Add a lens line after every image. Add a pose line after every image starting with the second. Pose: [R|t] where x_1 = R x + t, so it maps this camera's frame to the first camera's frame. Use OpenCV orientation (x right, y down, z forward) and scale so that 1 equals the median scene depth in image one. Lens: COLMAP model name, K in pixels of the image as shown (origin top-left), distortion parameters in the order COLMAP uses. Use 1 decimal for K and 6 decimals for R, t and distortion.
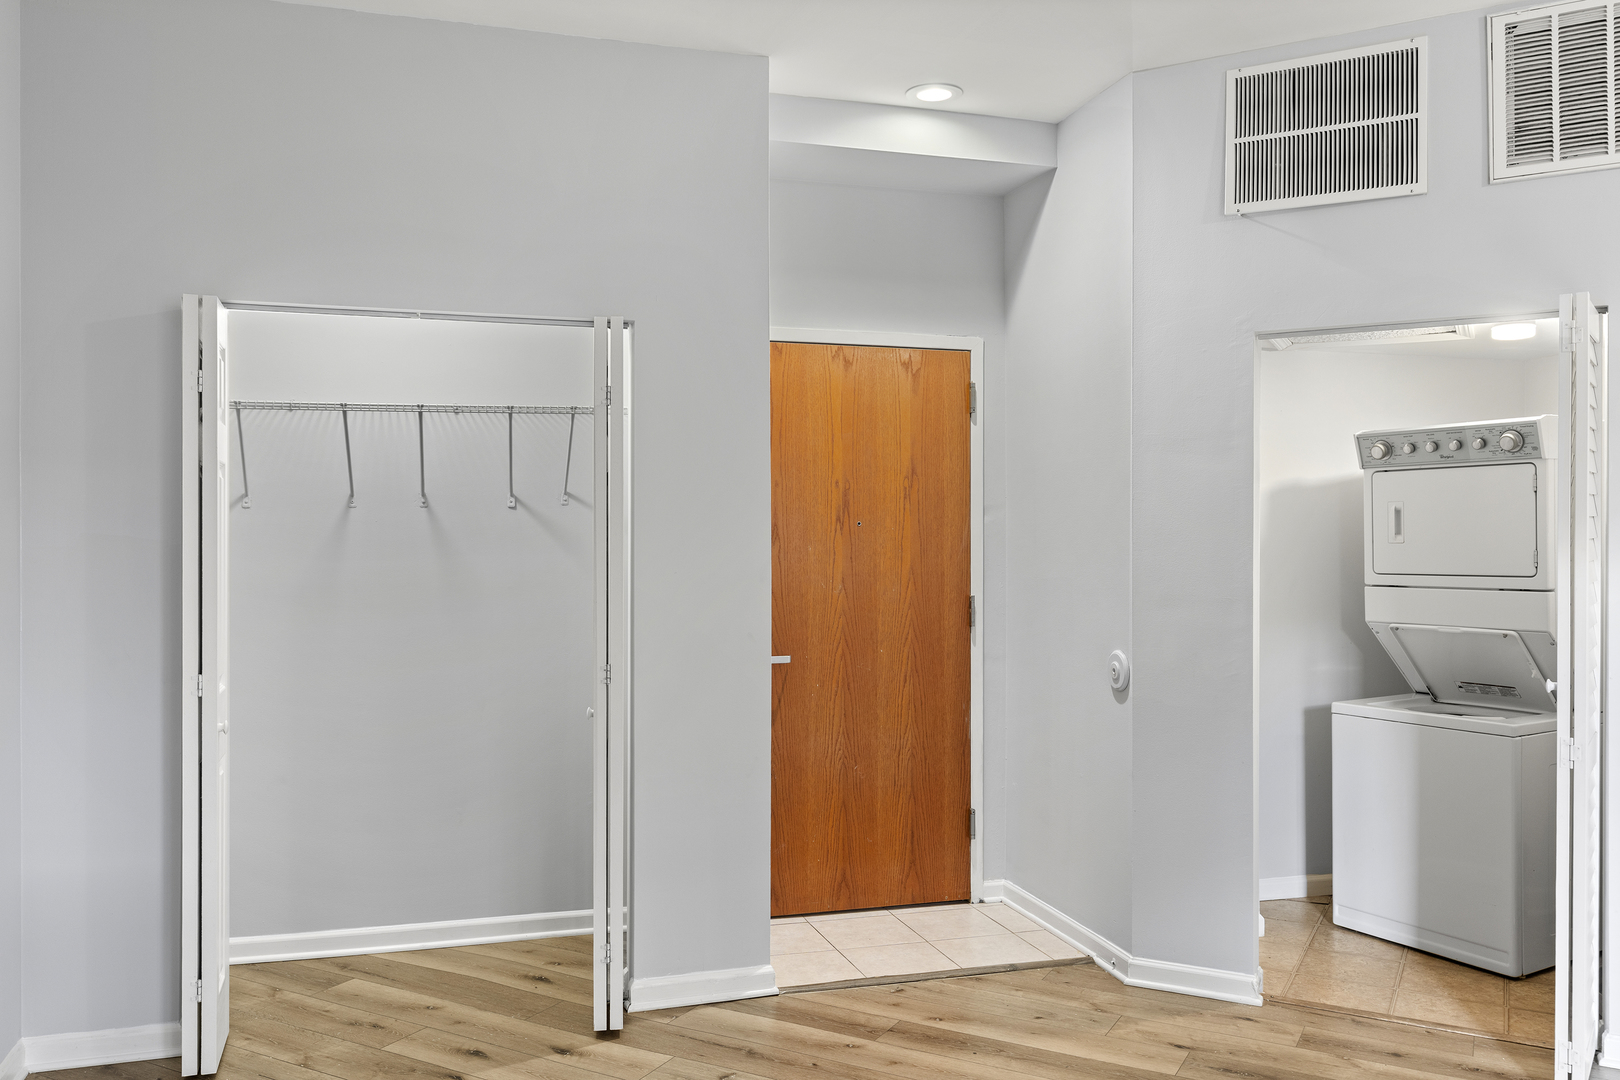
lens RADIAL K [[1266.9, 0, 806.5], [0, 1266.9, 541.1], [0, 0, 1]] dist [0.010609, -0.003437]
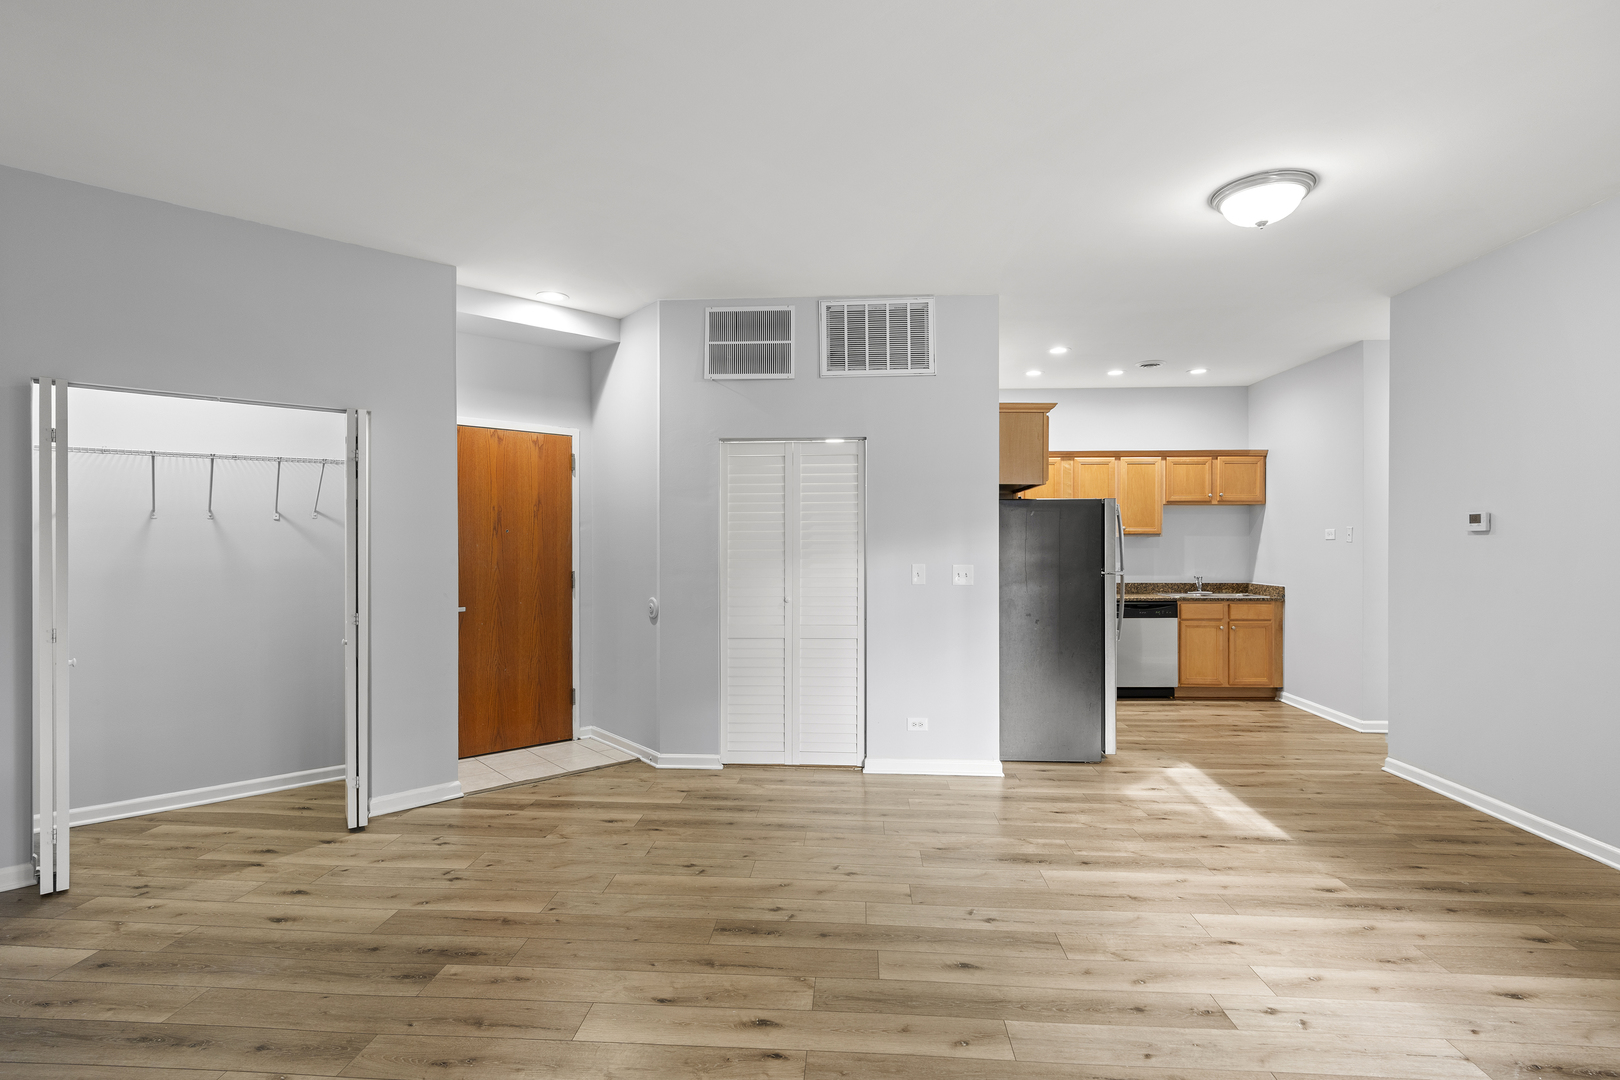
lens RADIAL K [[772.9, 0, 801.3], [0, 772.9, 546.3], [0, 0, 1]] dist [-0.002229, 0.001433]
pose [[0.908678, -0.002468, 0.417490, -0.042632], [-0.000085, 0.999981, 0.006097, 0.000882], [-0.417497, -0.005575, 0.908661, -0.175656]]
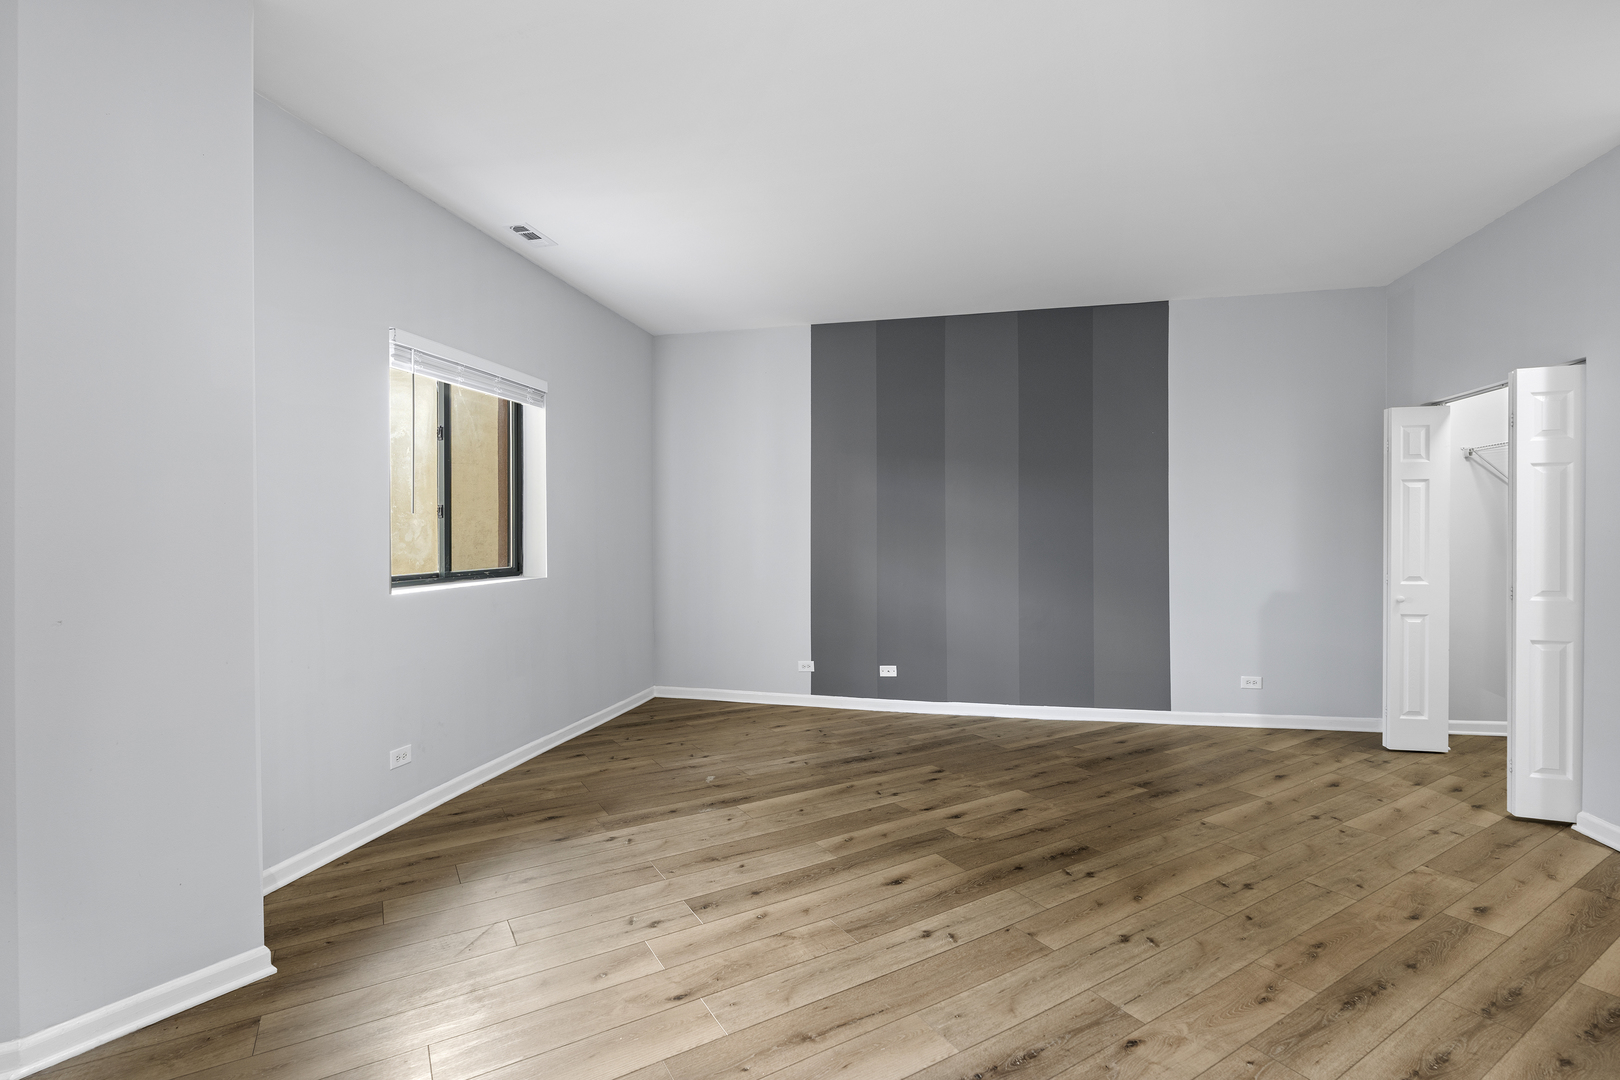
lens RADIAL K [[738.3, 0, 800.5], [0, 738.3, 539.2], [0, 0, 1]] dist [-0.001170, 0.000629]
pose [[-0.504646, 0.006263, -0.863304, 1.008258], [0.004067, 0.999980, 0.004877, 0.027125], [0.863317, -0.001050, -0.504661, 0.634836]]
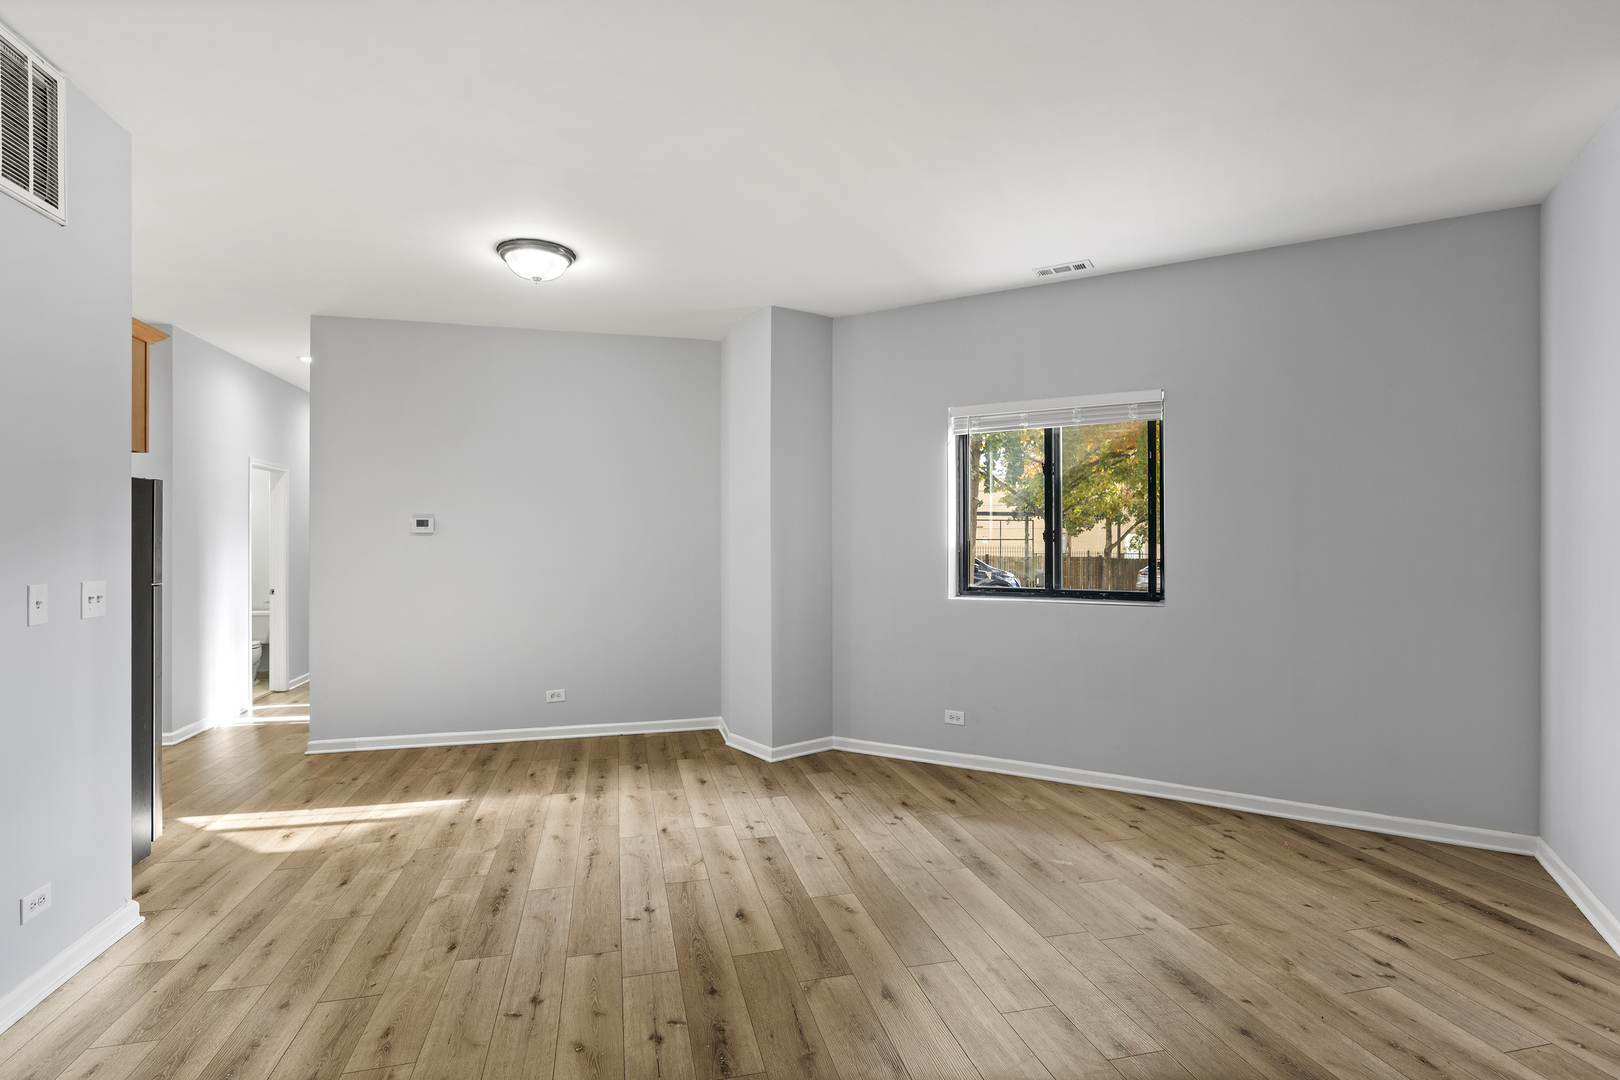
lens RADIAL K [[772.9, 0, 810.9], [0, 772.9, 535.1], [0, 0, 1]] dist [-0.002229, 0.001433]
pose [[-0.682264, 0.006803, 0.731074, -0.233196], [-0.002043, 0.999935, -0.011212, 0.004191], [-0.731103, -0.009143, -0.682206, 0.814781]]
